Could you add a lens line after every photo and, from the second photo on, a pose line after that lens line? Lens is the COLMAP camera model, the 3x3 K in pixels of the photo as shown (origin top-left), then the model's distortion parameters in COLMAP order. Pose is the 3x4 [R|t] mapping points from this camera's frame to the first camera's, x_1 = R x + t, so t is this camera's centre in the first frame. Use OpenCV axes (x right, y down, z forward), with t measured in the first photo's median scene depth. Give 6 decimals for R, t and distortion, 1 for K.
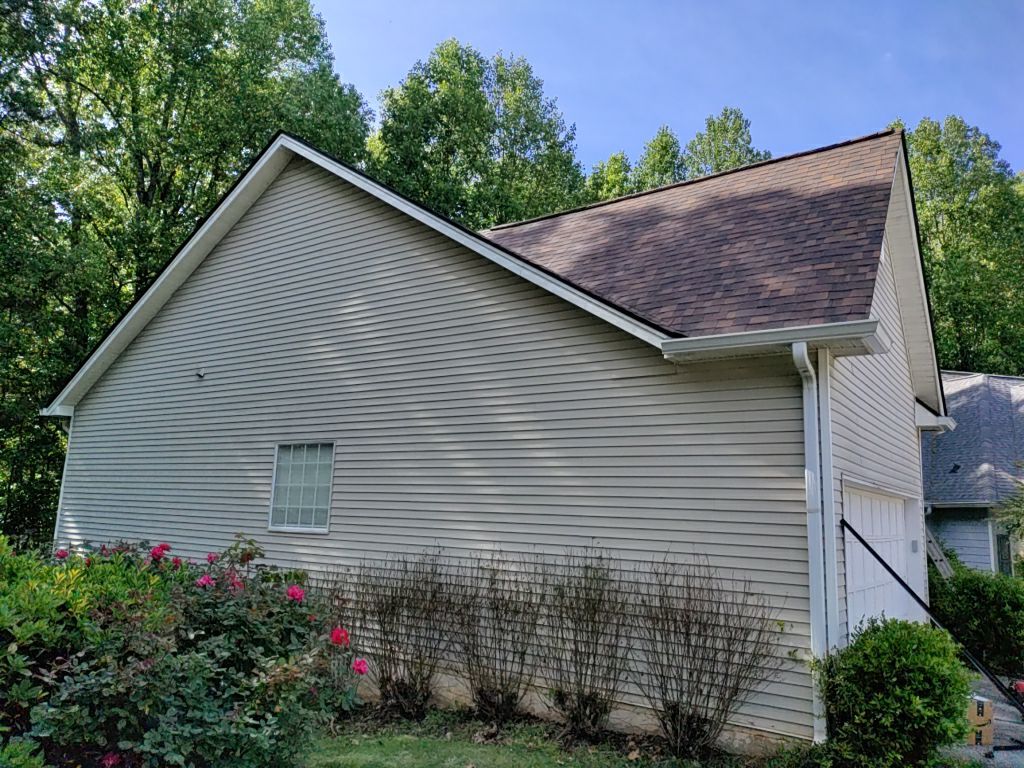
lens RADIAL K [[743.9, 0, 512.0], [0, 743.9, 384.0], [0, 0, 1]] dist [0.093612, -0.133214]
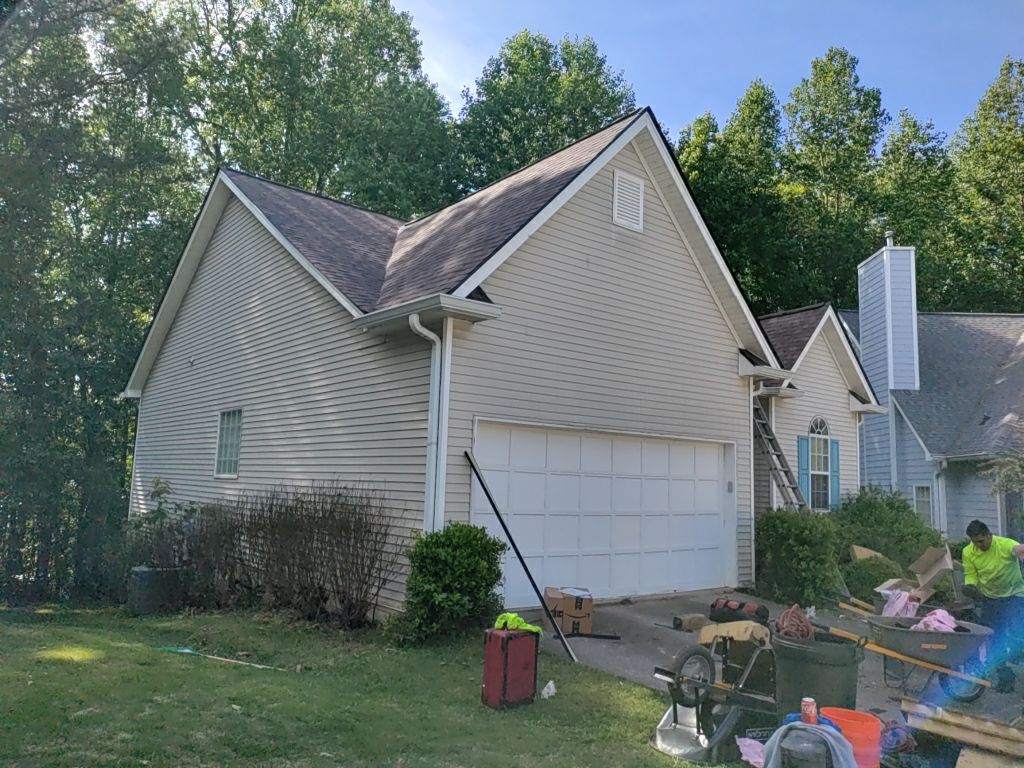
lens RADIAL K [[743.9, 0, 512.0], [0, 743.9, 384.0], [0, 0, 1]] dist [0.093612, -0.133214]
pose [[0.961538, -0.042010, -0.271440, 0.177604], [0.051145, 0.998335, 0.026663, 0.007682], [0.269868, -0.039521, 0.962086, -0.038134]]
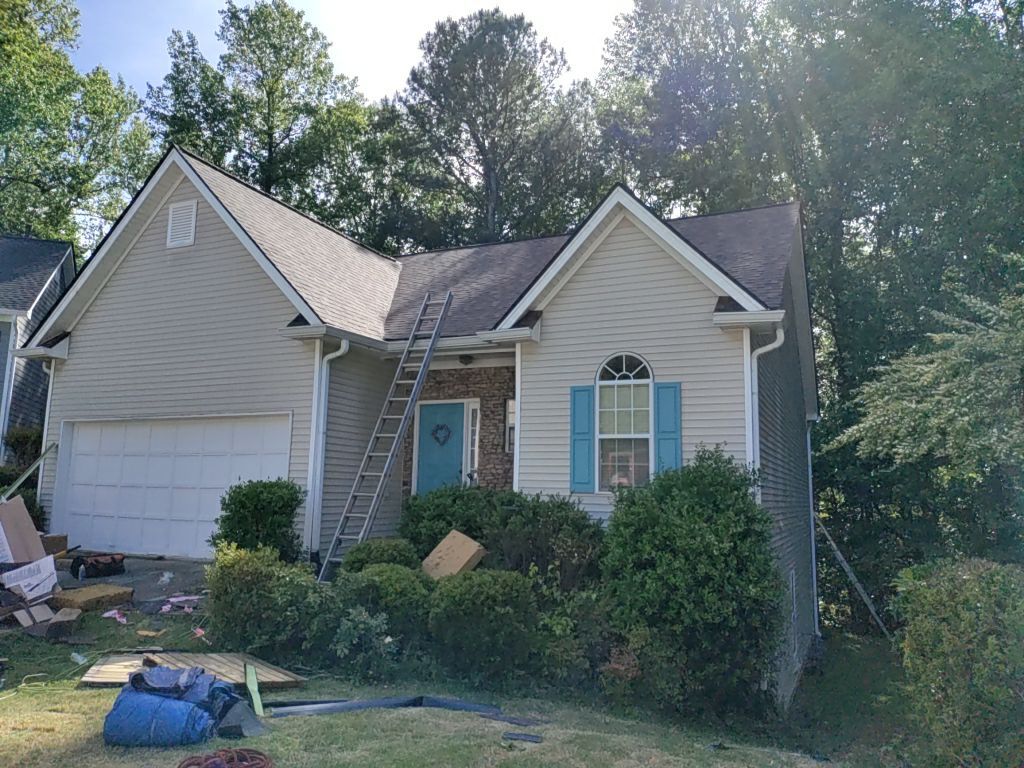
lens RADIAL K [[743.9, 0, 512.0], [0, 743.9, 384.0], [0, 0, 1]] dist [0.093612, -0.133214]
pose [[0.185331, -0.177820, -0.966453, 0.544885], [0.154716, 0.976505, -0.150000, 0.108125], [0.970420, -0.121727, 0.208489, 0.376351]]
